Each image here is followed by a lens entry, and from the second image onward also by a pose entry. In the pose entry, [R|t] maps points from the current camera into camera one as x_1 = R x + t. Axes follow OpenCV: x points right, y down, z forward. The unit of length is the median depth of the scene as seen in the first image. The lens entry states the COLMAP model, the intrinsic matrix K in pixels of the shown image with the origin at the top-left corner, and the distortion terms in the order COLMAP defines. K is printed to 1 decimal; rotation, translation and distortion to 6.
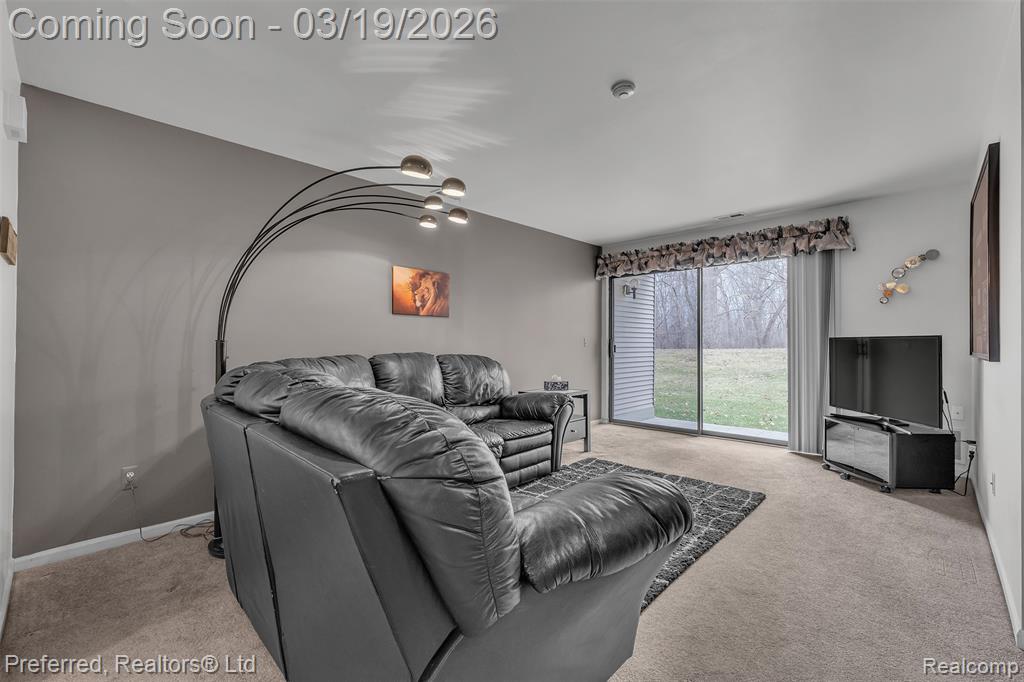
lens RADIAL K [[440.3, 0, 515.5], [0, 440.3, 342.5], [0, 0, 1]] dist [0.000944, -0.000014]
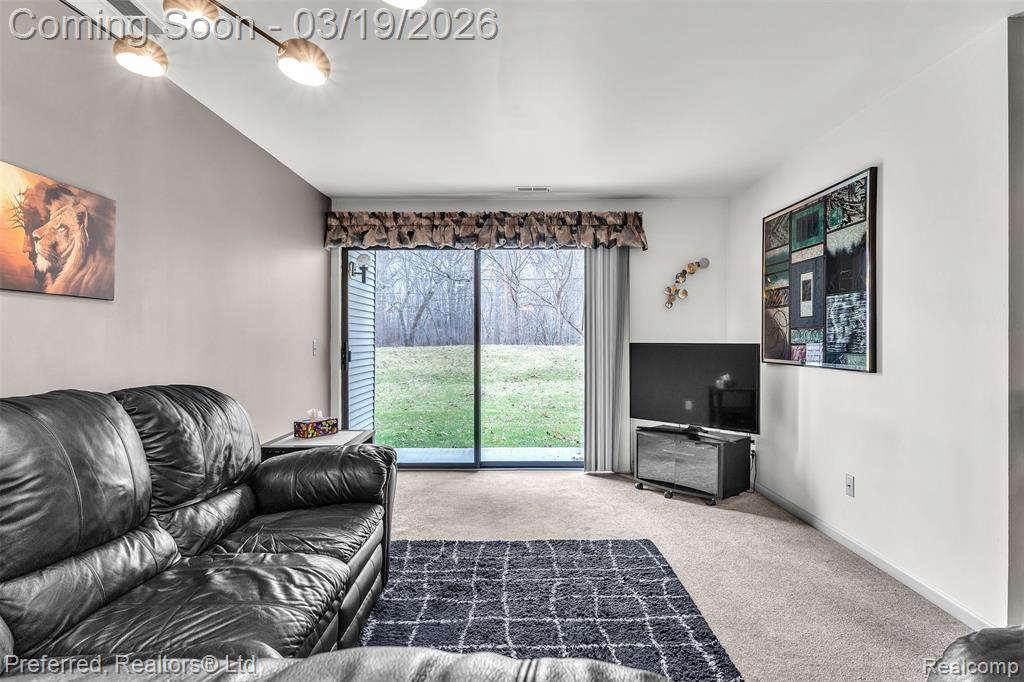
lens RADIAL K [[546.3, 0, 516.6], [0, 546.3, 339.5], [0, 0, 1]] dist [-0.011534, 0.000458]
pose [[0.724914, -0.002146, 0.688836, -0.240151], [-0.000938, 0.999991, 0.004103, -0.022605], [-0.688839, -0.003620, 0.724906, 0.352823]]
